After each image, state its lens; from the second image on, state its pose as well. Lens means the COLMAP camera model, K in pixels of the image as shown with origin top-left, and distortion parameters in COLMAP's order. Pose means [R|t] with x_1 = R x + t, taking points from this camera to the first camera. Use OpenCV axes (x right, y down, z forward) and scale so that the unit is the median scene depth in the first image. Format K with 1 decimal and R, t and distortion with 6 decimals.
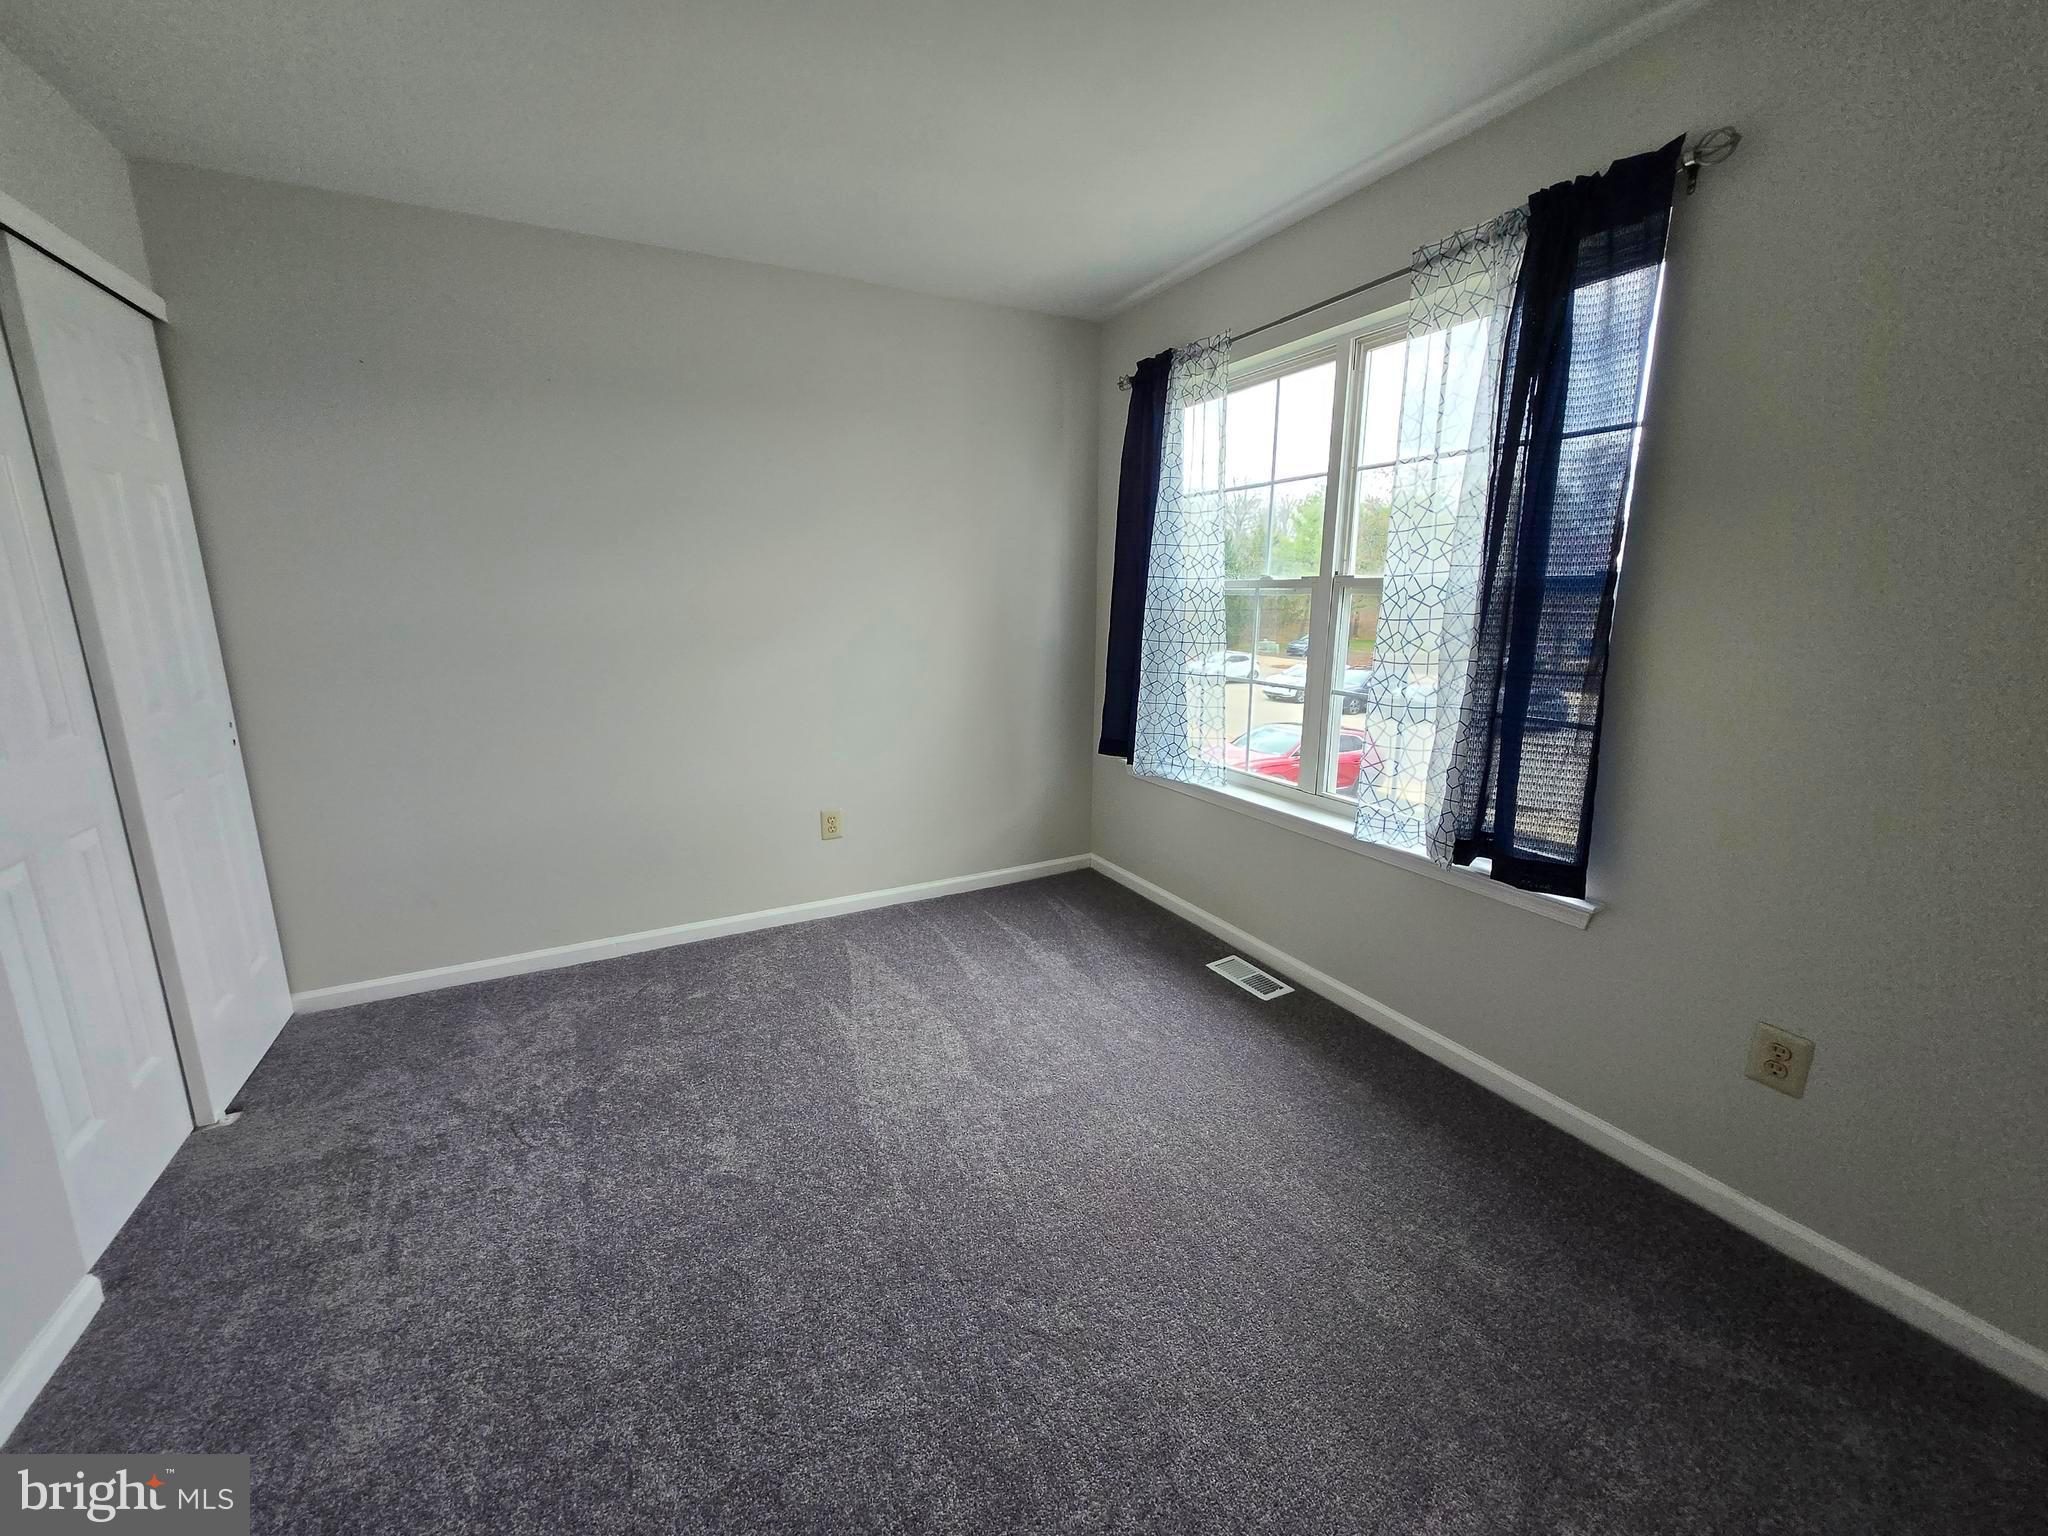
lens RADIAL K [[809.3, 0, 1015.2], [0, 809.3, 757.2], [0, 0, 1]] dist [-0.002042, 0.000119]
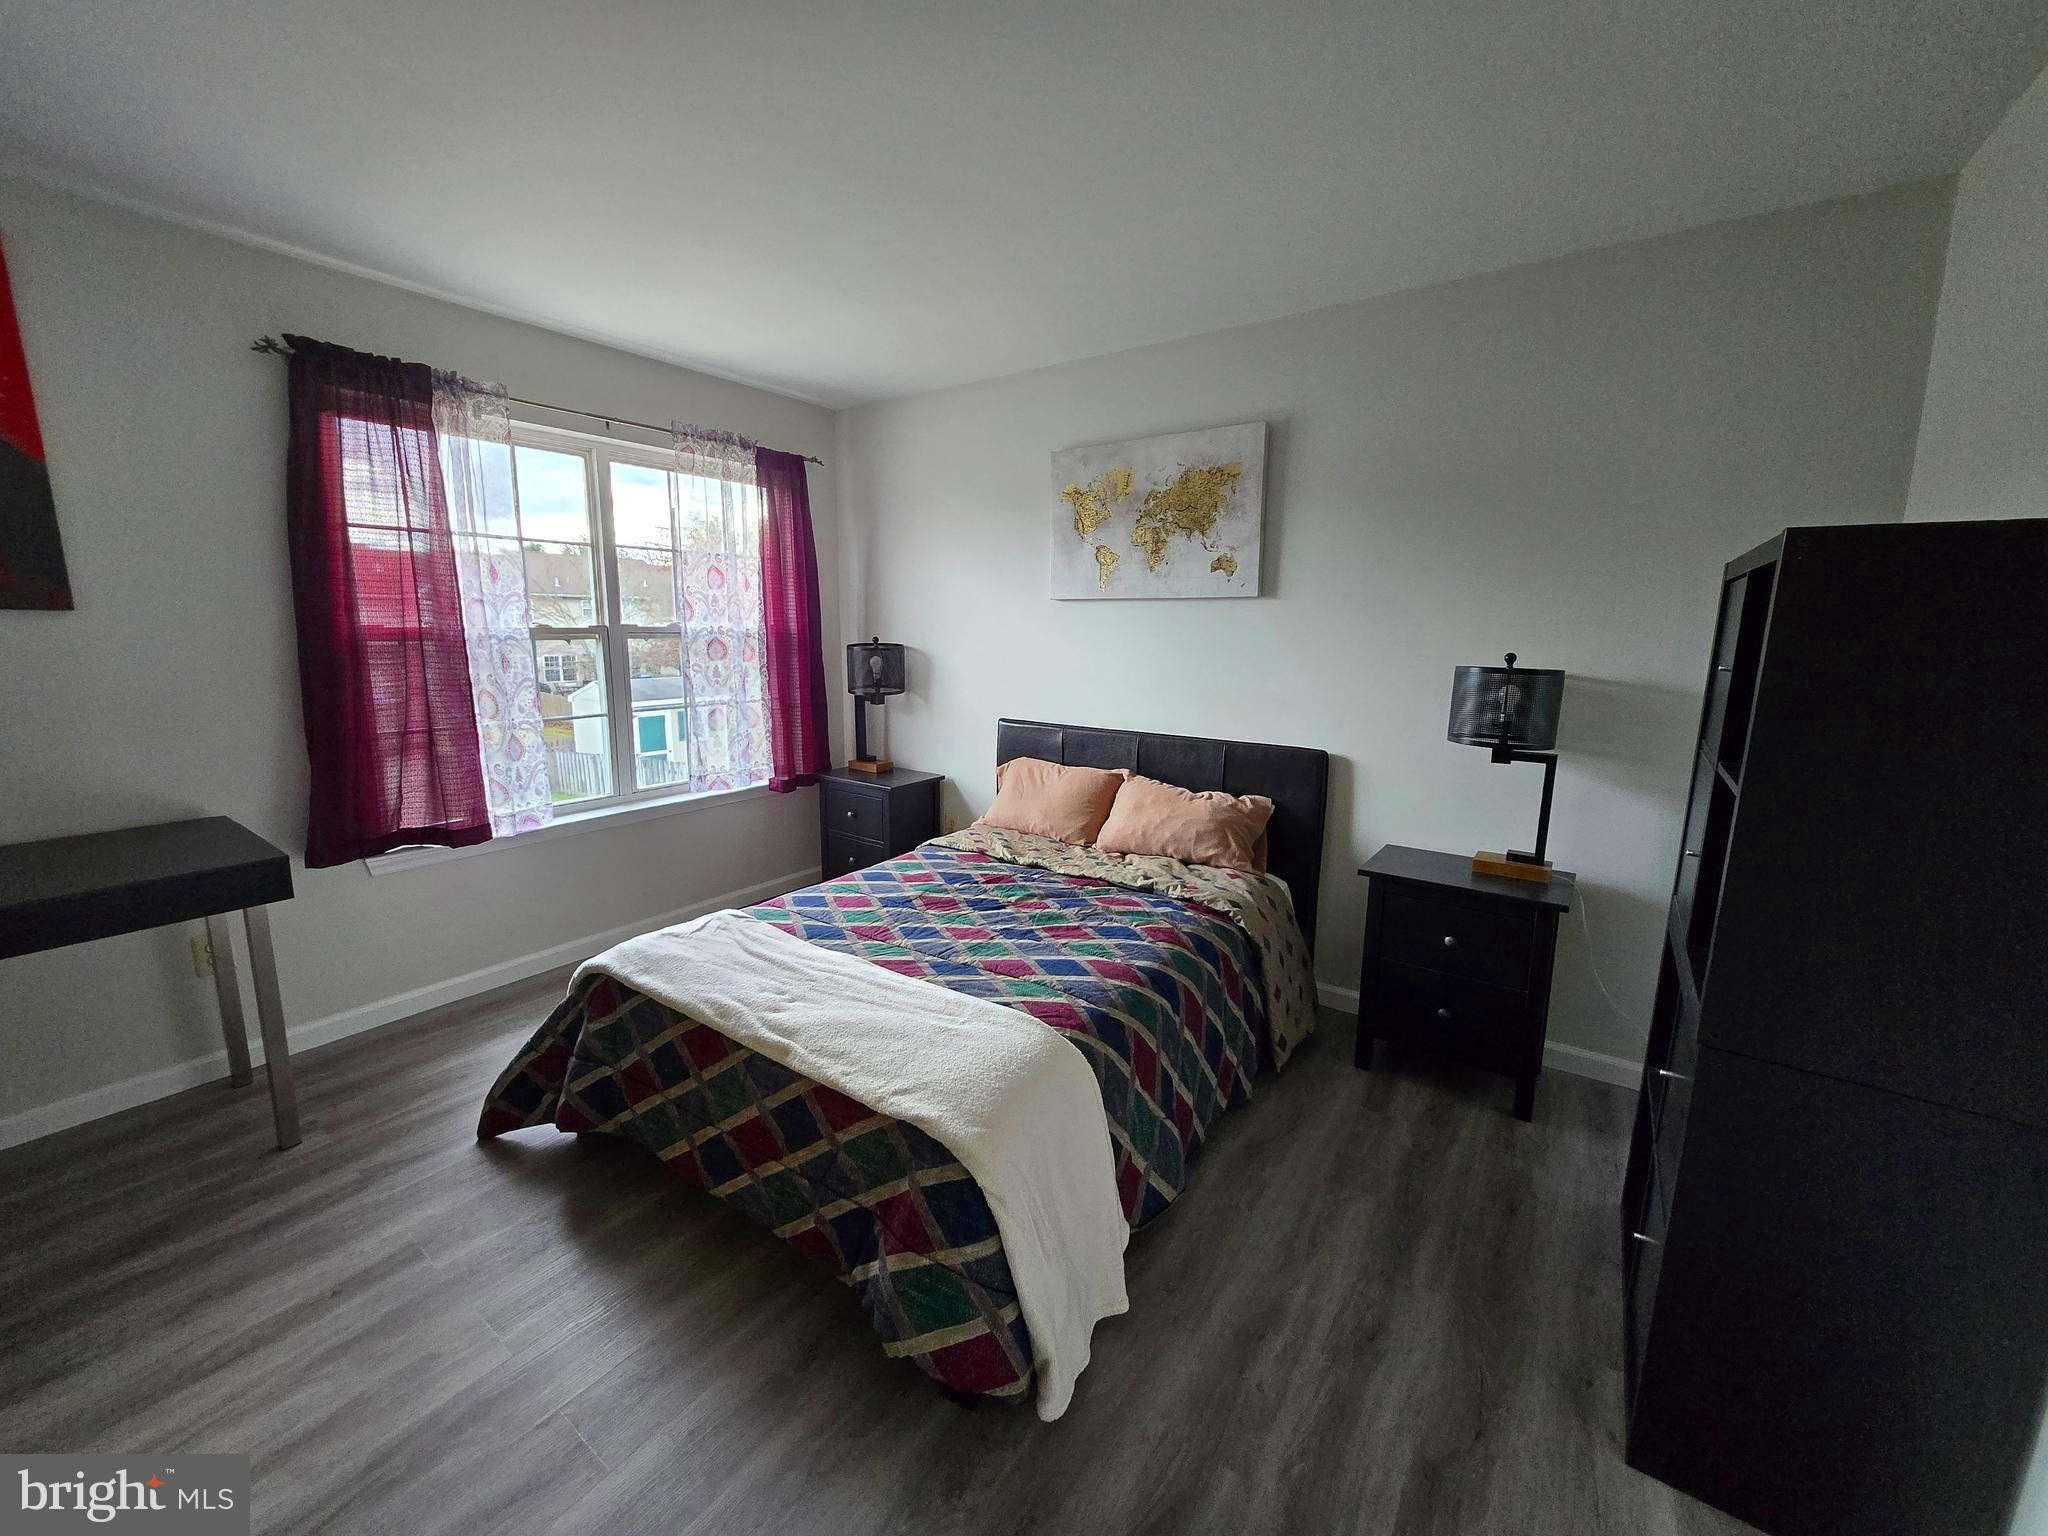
lens RADIAL K [[809.3, 0, 1015.2], [0, 809.3, 757.2], [0, 0, 1]] dist [-0.002042, 0.000119]
pose [[-0.438294, -0.043562, 0.897775, -1.024139], [0.278712, 0.943005, 0.181825, -0.073386], [-0.854528, 0.329914, -0.401172, 1.013595]]
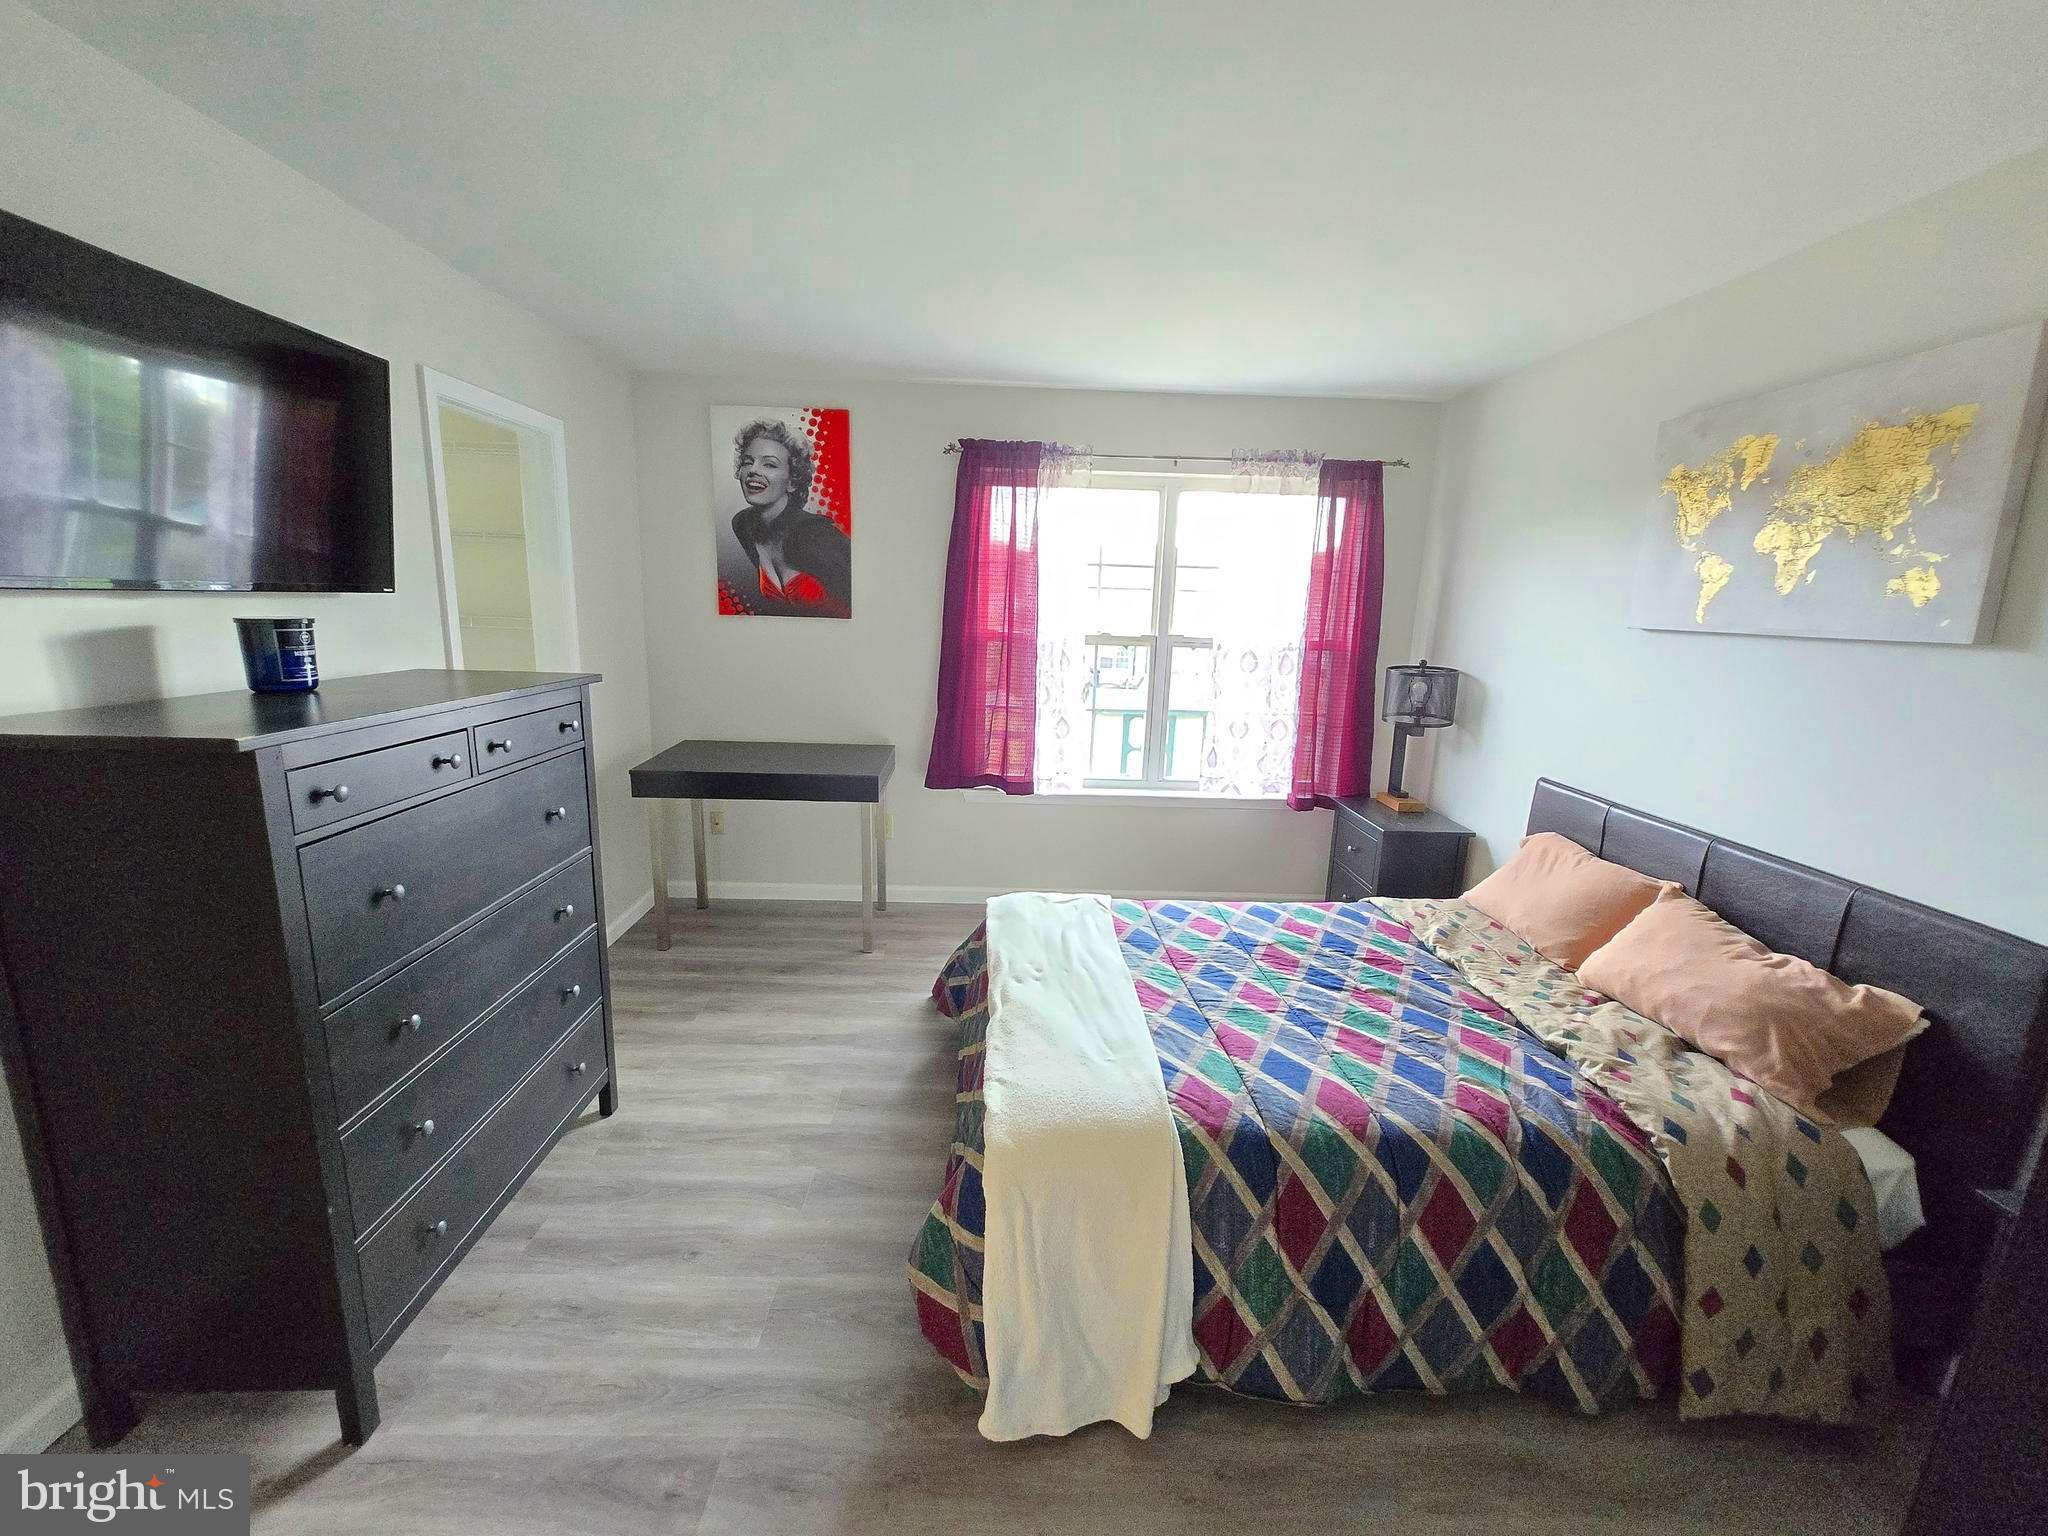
lens RADIAL K [[807.1, 0, 999.7], [0, 807.1, 750.6], [0, 0, 1]] dist [-0.001565, -0.000132]
pose [[0.459806, -0.045319, 0.886862, -1.042187], [0.159874, 0.986603, -0.032474, -0.005965], [-0.873509, 0.156718, 0.460891, 0.590678]]
